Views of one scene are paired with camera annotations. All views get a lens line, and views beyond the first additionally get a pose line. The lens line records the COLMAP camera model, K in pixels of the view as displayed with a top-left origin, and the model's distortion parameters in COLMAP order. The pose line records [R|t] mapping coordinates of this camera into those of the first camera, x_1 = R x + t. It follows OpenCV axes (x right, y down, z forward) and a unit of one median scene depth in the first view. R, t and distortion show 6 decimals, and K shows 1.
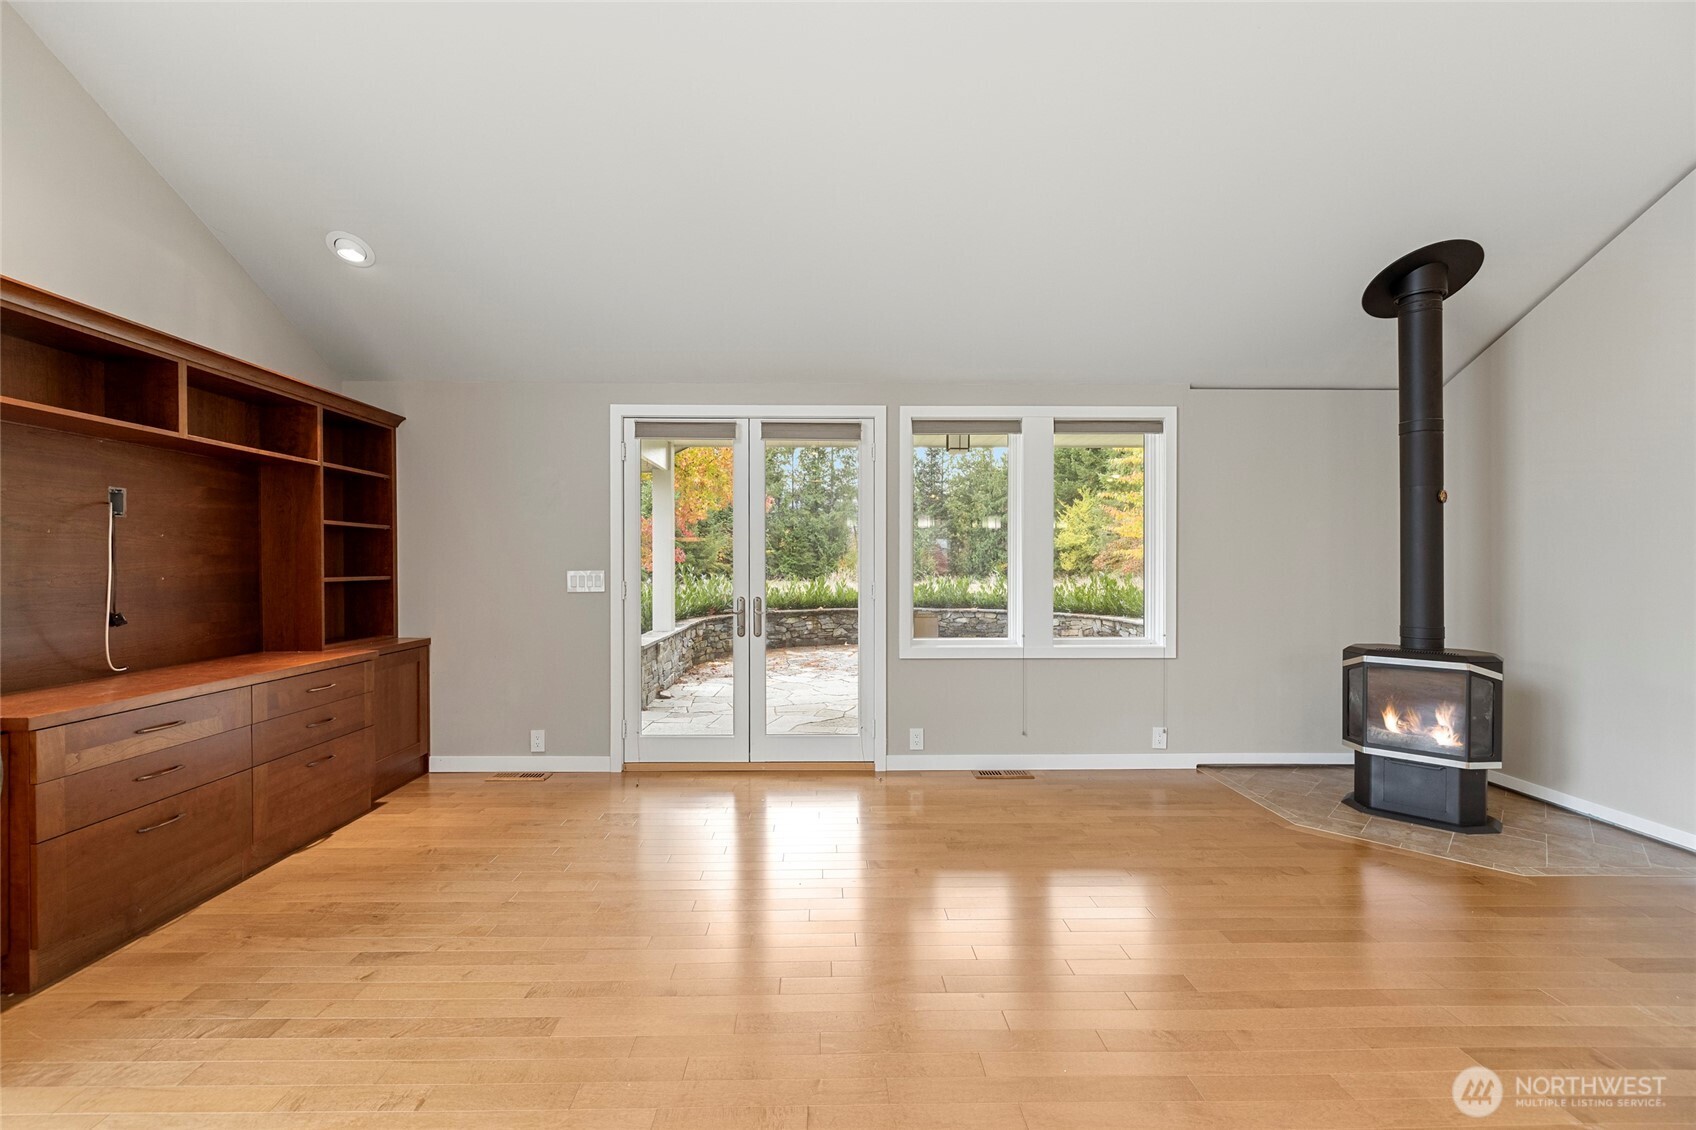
lens RADIAL K [[718.0, 0, 830.9], [0, 718.0, 568.1], [0, 0, 1]] dist [-0.000345, -0.000375]
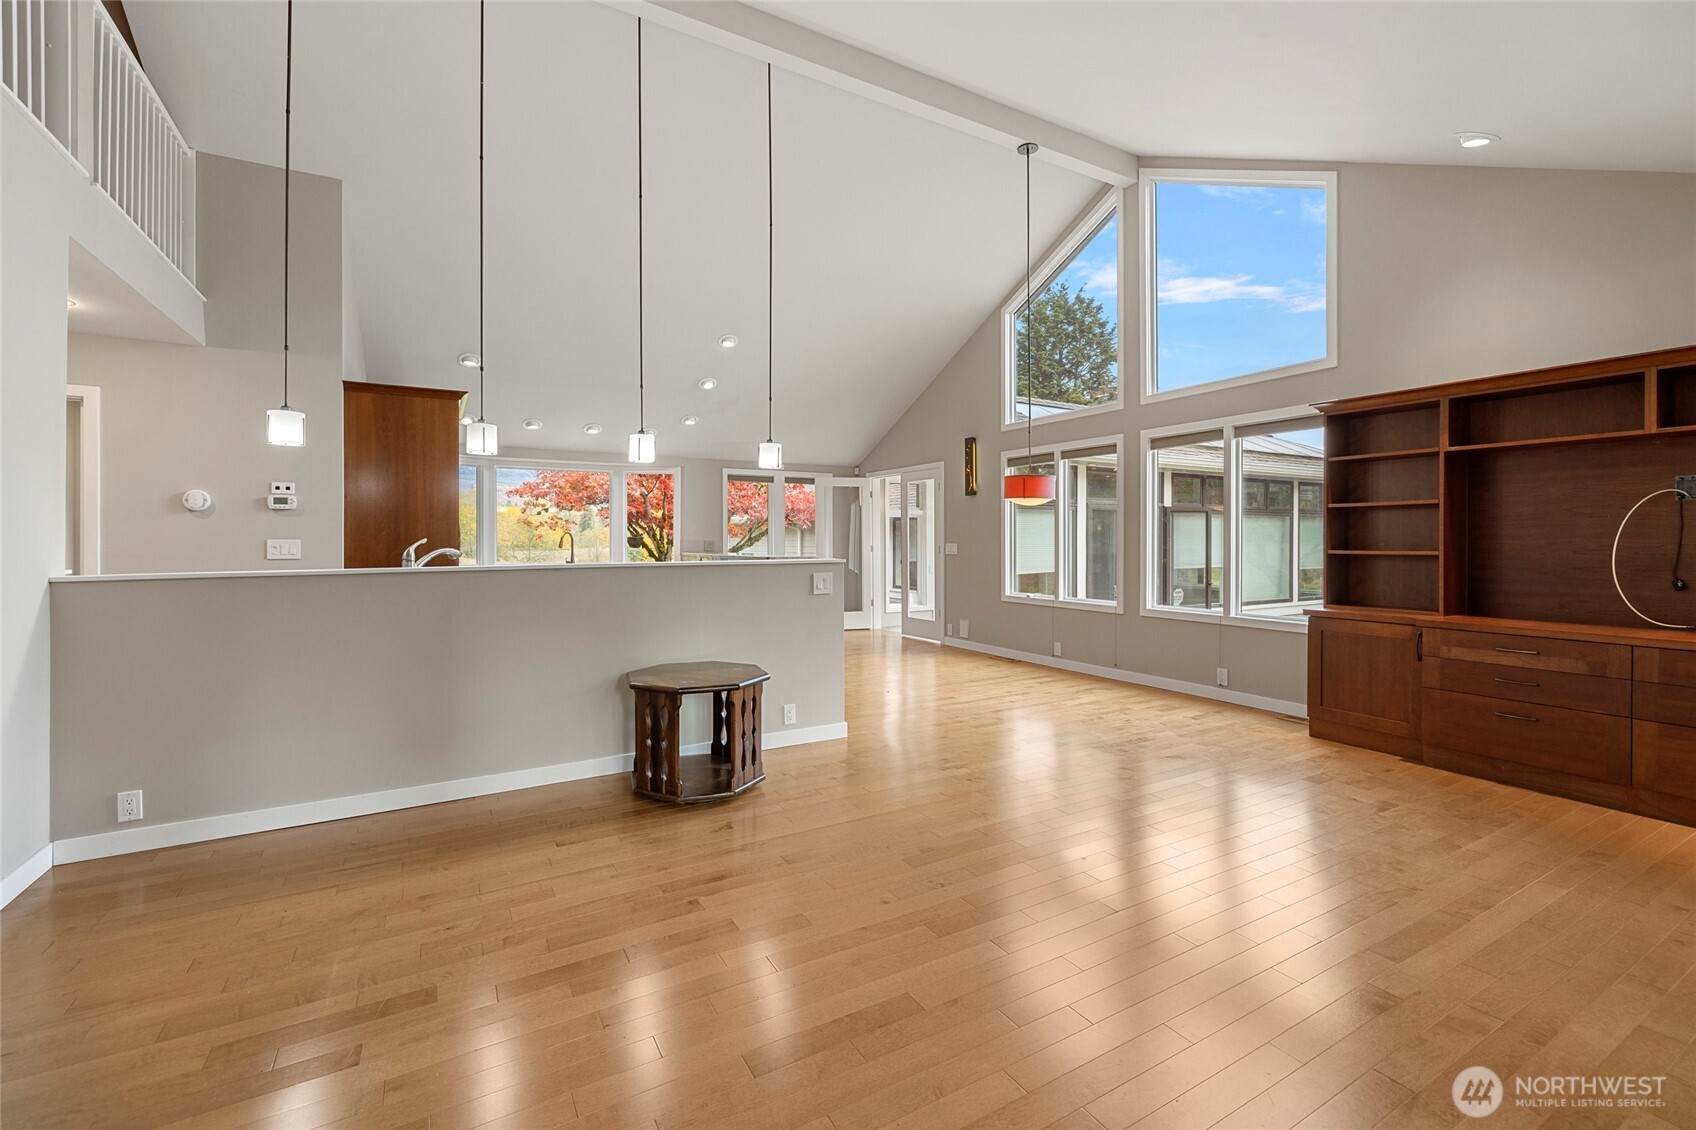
lens RADIAL K [[718.0, 0, 832.9], [0, 718.0, 535.6], [0, 0, 1]] dist [-0.000345, -0.000375]
pose [[-0.884597, -0.008401, -0.466281, 0.948857], [-0.002675, 0.999913, -0.012939, 0.009435], [0.466349, -0.010199, -0.884542, 1.595359]]
